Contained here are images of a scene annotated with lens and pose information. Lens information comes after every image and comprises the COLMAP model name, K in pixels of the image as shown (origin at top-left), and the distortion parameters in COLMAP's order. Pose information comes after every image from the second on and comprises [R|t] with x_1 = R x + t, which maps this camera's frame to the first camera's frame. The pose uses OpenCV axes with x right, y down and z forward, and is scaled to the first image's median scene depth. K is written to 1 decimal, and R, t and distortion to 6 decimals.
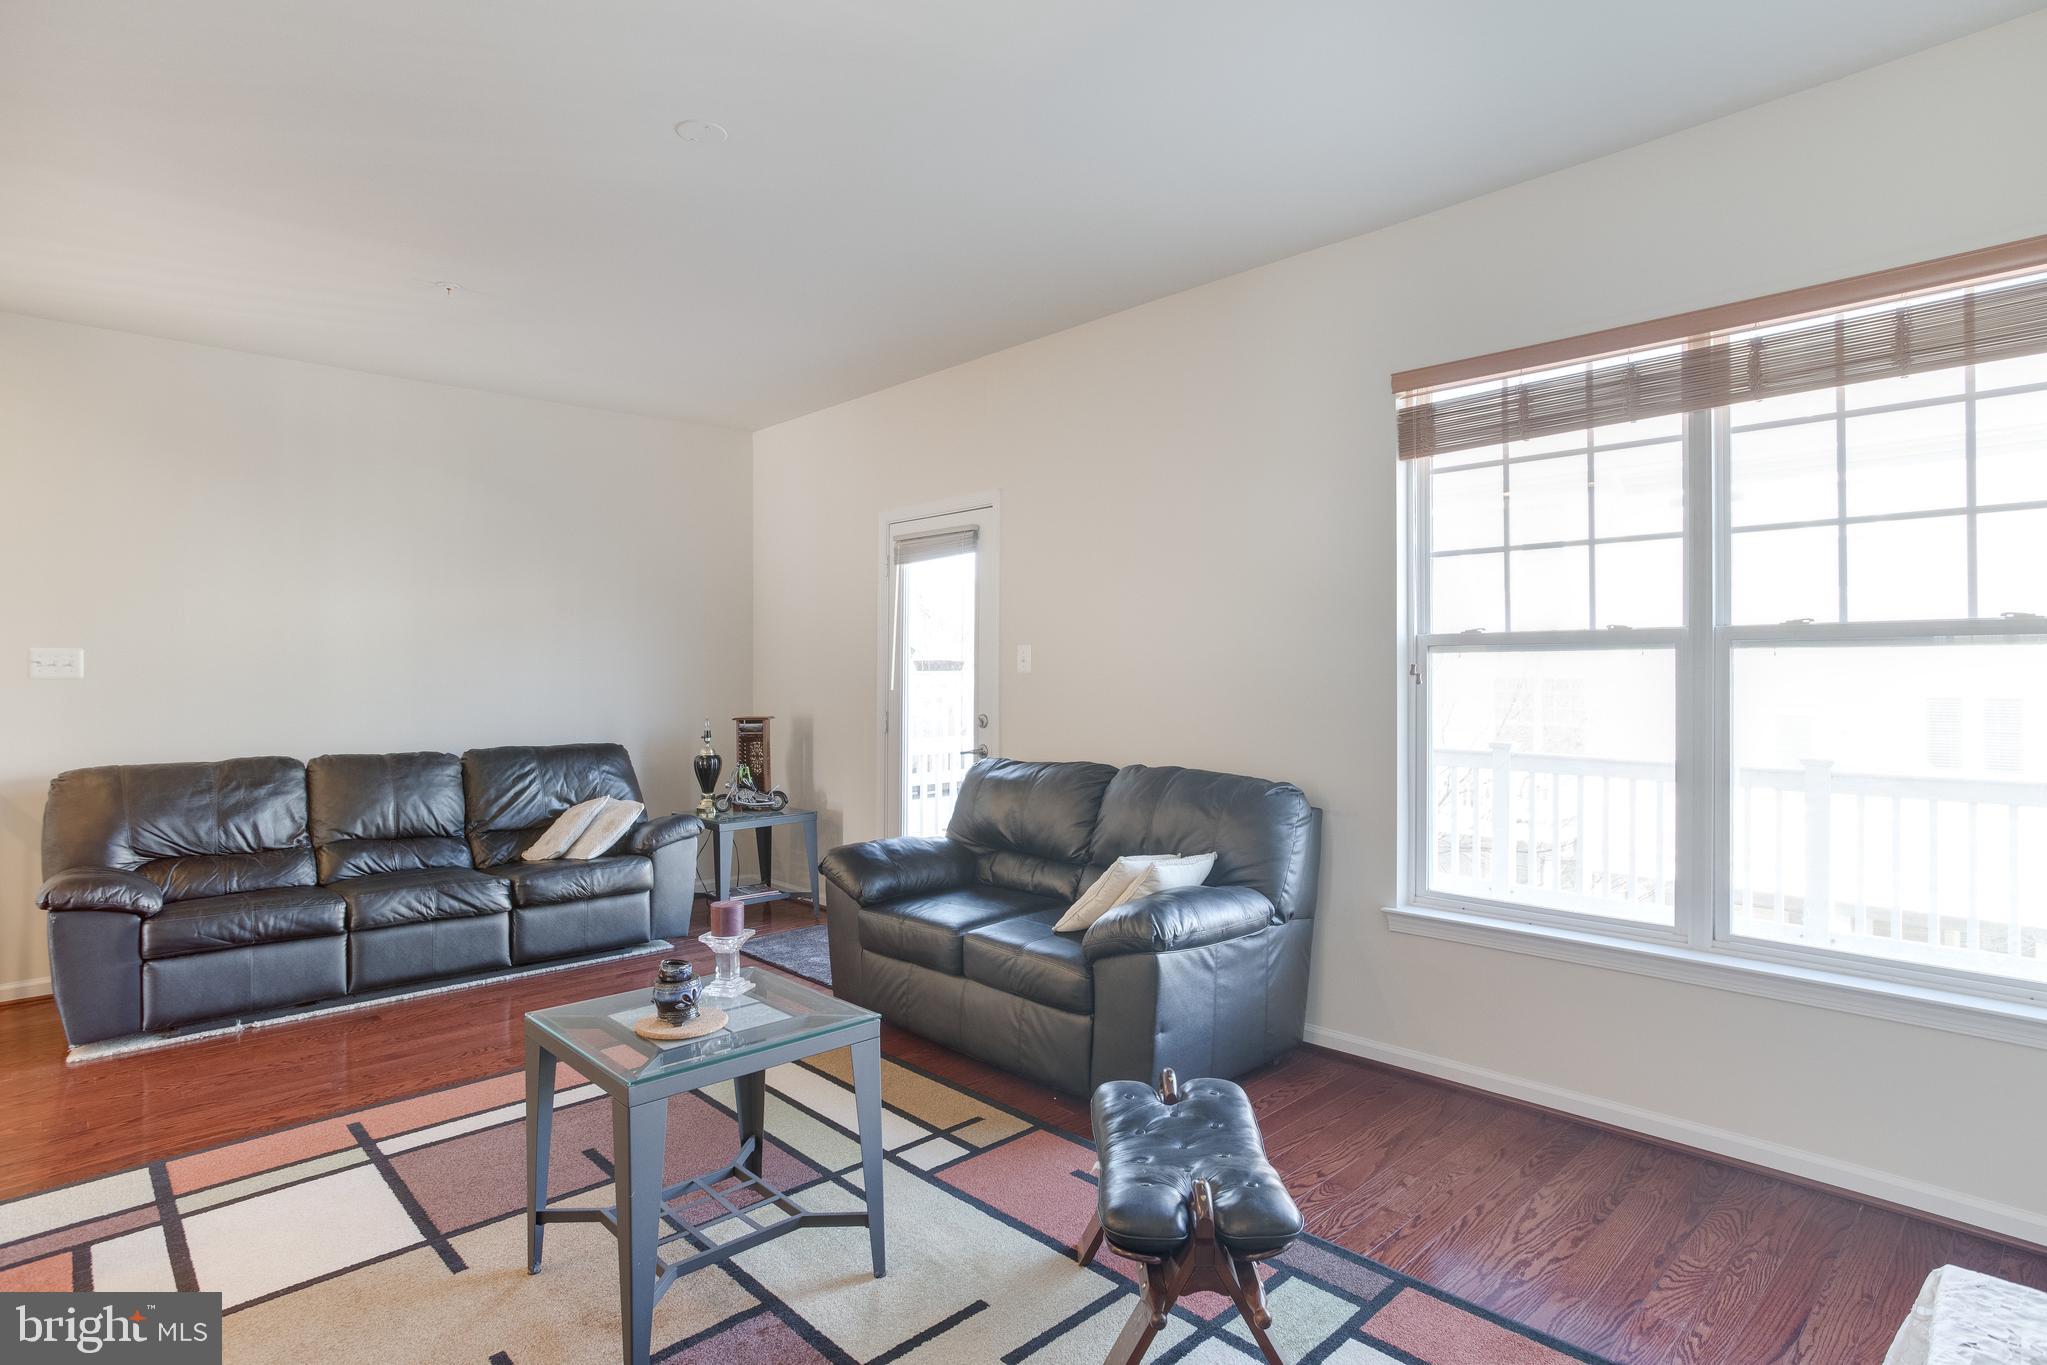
lens RADIAL K [[1005.7, 0, 1069.4], [0, 1005.7, 662.9], [0, 0, 1]] dist [0.000013, 0.001051]
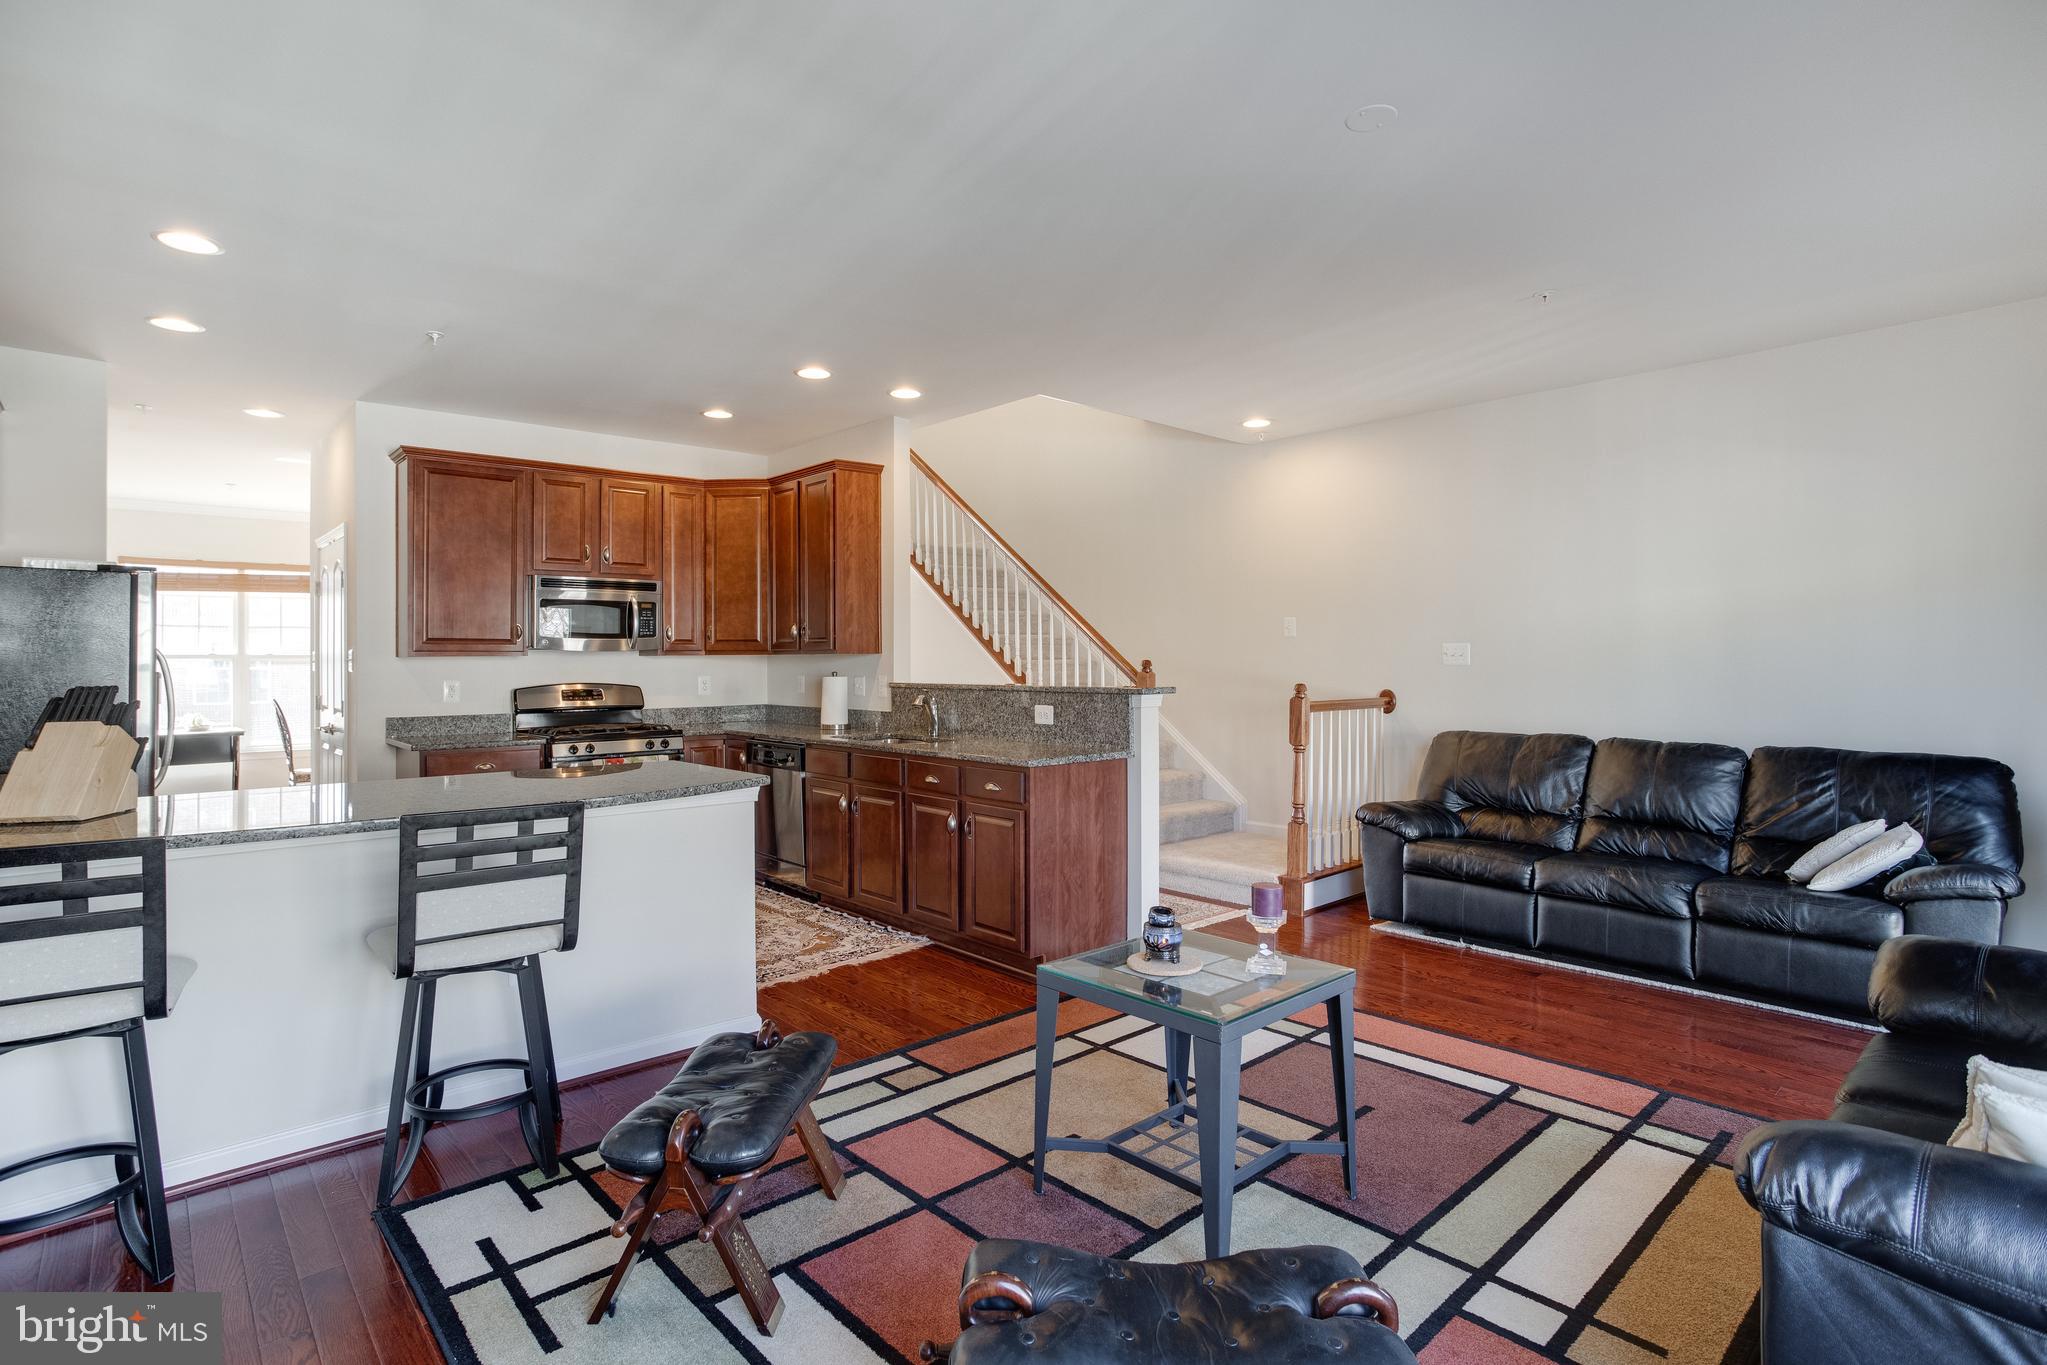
lens RADIAL K [[1005.7, 0, 1021.2], [0, 1005.7, 670.3], [0, 0, 1]] dist [0.000013, 0.001051]
pose [[0.005283, 0.010981, -0.999926, 0.367413], [0.009544, 0.999894, 0.011031, 0.001328], [0.999941, -0.009601, 0.005177, 0.389609]]
